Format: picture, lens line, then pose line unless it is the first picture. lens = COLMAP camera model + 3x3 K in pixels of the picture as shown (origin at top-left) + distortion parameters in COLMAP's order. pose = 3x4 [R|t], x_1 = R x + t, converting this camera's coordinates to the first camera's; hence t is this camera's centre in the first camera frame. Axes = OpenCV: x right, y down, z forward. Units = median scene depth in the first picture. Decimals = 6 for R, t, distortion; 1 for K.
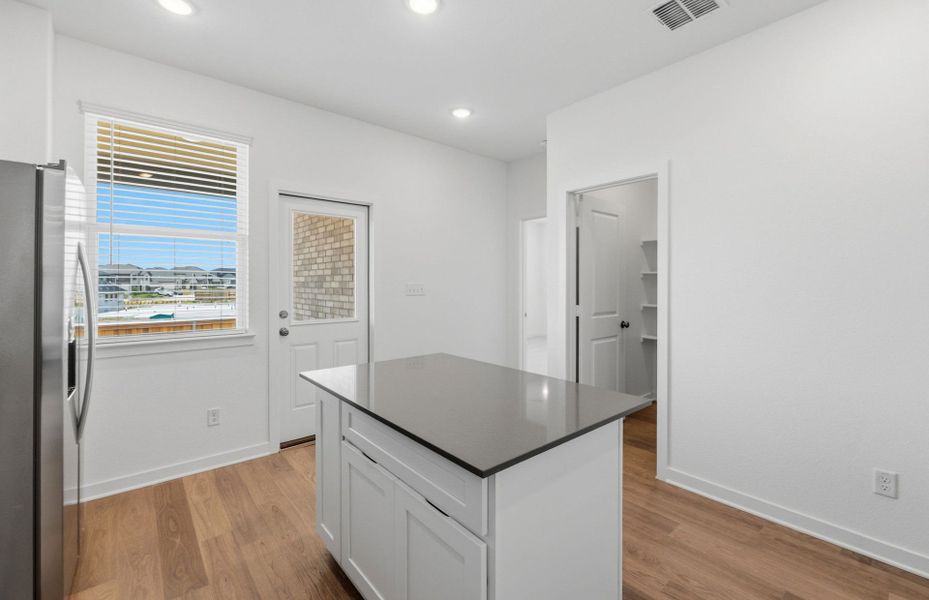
lens RADIAL K [[394.4, 0, 470.3], [0, 394.4, 282.6], [0, 0, 1]] dist [0.001813, 0.000032]
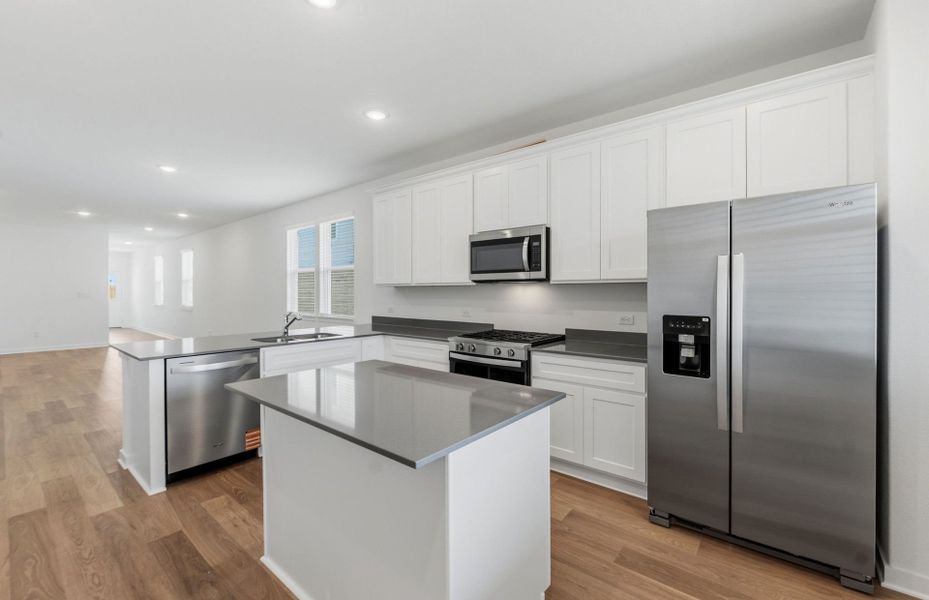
lens RADIAL K [[387.0, 0, 467.3], [0, 387.0, 295.4], [0, 0, 1]] dist [-0.003279, 0.000044]
pose [[-0.983588, -0.001082, -0.180428, -0.037384], [-0.002264, 0.999977, 0.006345, 0.006208], [0.180417, 0.006650, -0.983568, 1.133180]]
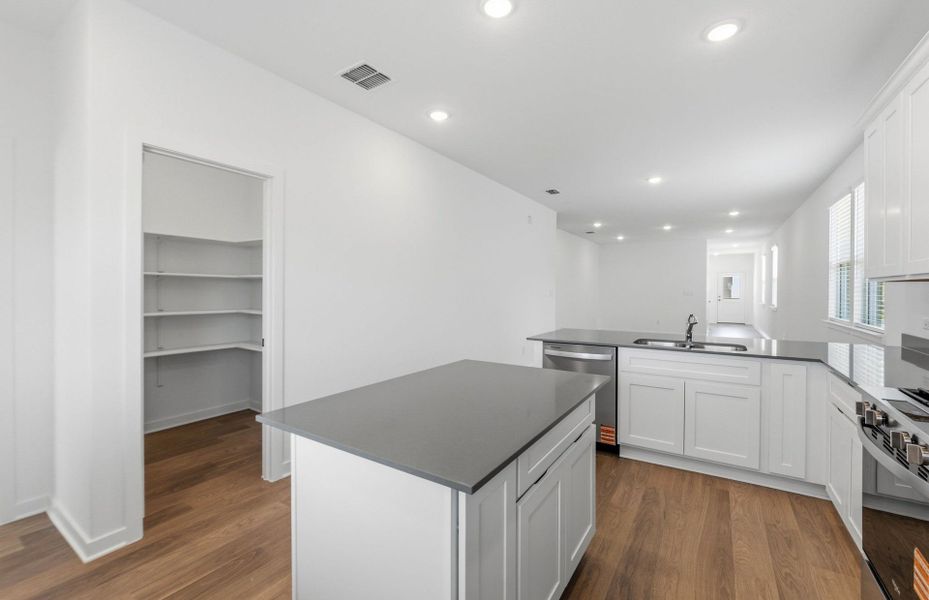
lens RADIAL K [[387.0, 0, 467.3], [0, 387.0, 295.4], [0, 0, 1]] dist [-0.003279, 0.000044]
pose [[-0.290612, -0.015316, 0.956718, -0.530875], [-0.004374, 0.999883, 0.014679, 0.004325], [-0.956831, 0.000081, -0.290645, 0.713680]]
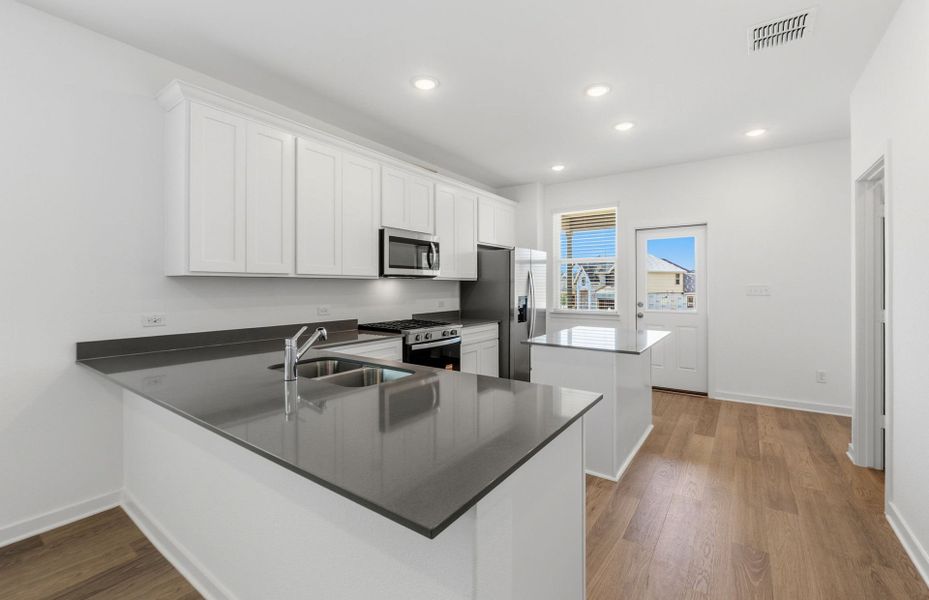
lens RADIAL K [[394.4, 0, 470.3], [0, 394.4, 282.6], [0, 0, 1]] dist [0.001813, 0.000032]
pose [[0.252477, -0.008551, -0.967565, 0.942058], [0.003781, 0.999962, -0.007851, 0.003308], [0.967596, -0.001676, 0.252500, -0.068277]]
